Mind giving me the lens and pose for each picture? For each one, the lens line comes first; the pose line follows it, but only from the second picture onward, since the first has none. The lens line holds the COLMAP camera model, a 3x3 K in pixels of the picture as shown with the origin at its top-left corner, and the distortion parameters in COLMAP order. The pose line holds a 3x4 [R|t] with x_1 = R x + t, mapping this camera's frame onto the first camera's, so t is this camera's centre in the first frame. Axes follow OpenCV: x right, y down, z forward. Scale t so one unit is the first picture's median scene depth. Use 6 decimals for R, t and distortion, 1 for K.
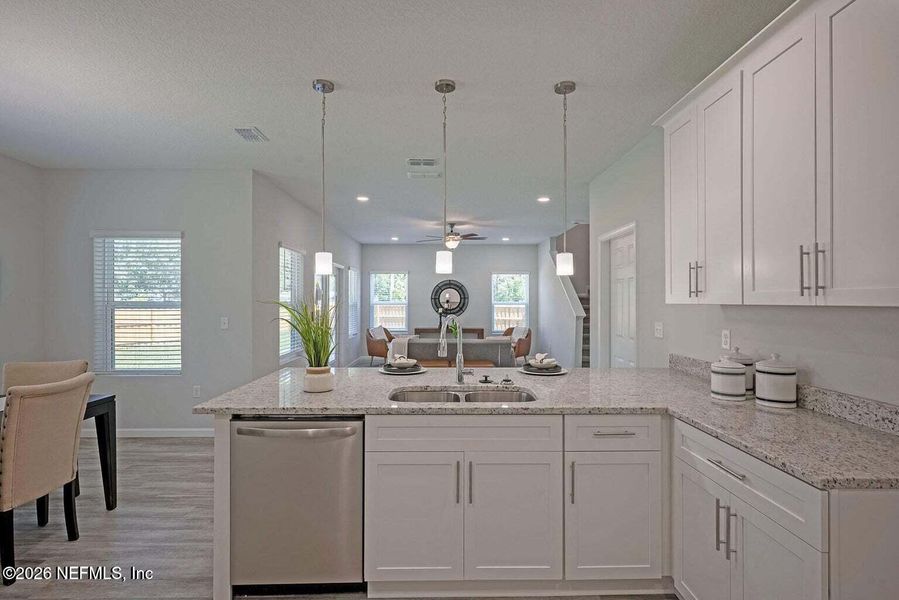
lens RADIAL K [[433.2, 0, 449.5], [0, 433.2, 300.0], [0, 0, 1]] dist [-0.001093, 0.000255]
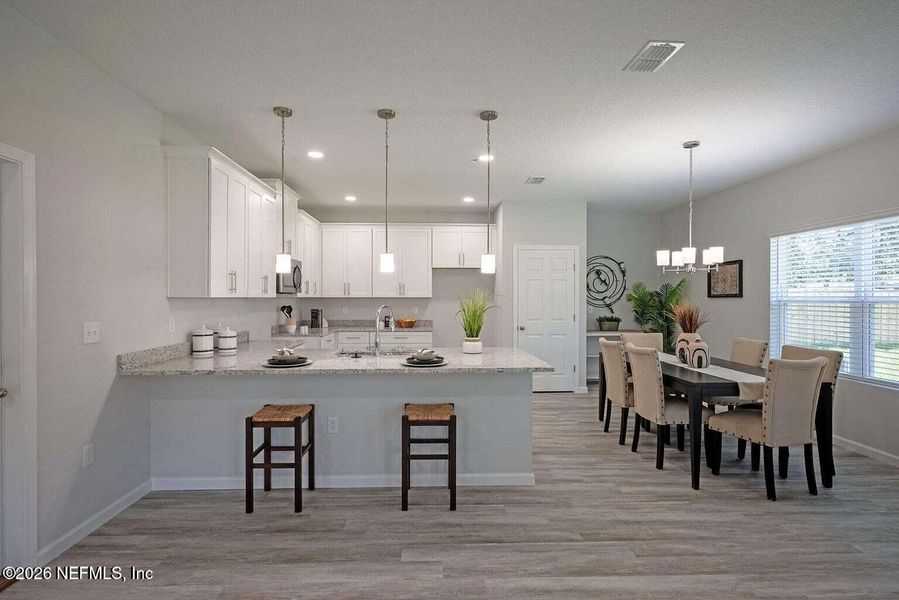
lens RADIAL K [[434.7, 0, 441.8], [0, 434.7, 297.5], [0, 0, 1]] dist [0.001425, 0.000793]
pose [[-0.999755, -0.001191, -0.022115, -0.077677], [-0.001161, 0.999998, -0.001355, 0.006251], [0.022117, -0.001329, -0.999755, 1.281197]]
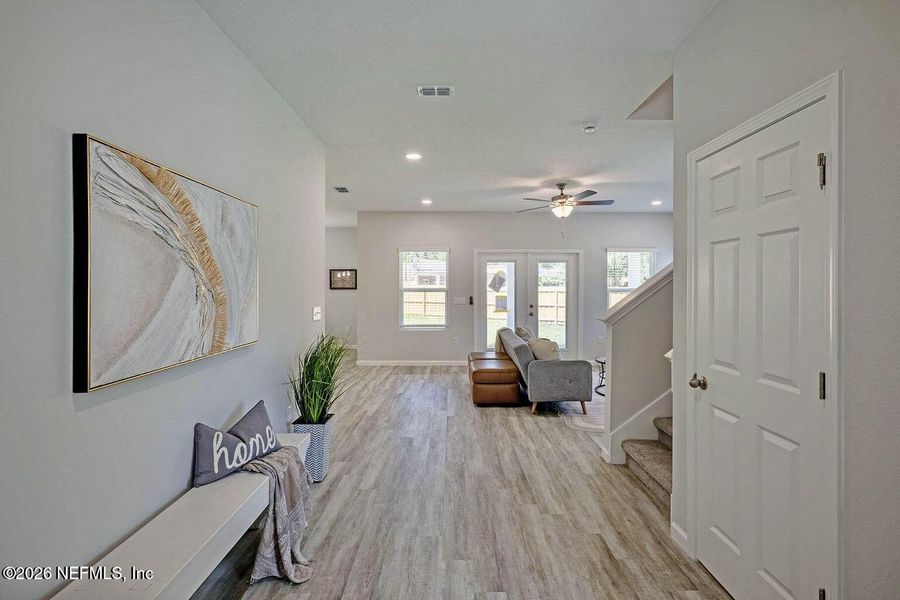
lens RADIAL K [[432.7, 0, 451.3], [0, 432.7, 285.8], [0, 0, 1]] dist [0.000681, 0.000608]
pose [[-0.017036, -0.003013, -0.999850, 1.233469], [0.003627, 0.999989, -0.003075, 0.001252], [0.999848, -0.003679, -0.017025, 1.343292]]
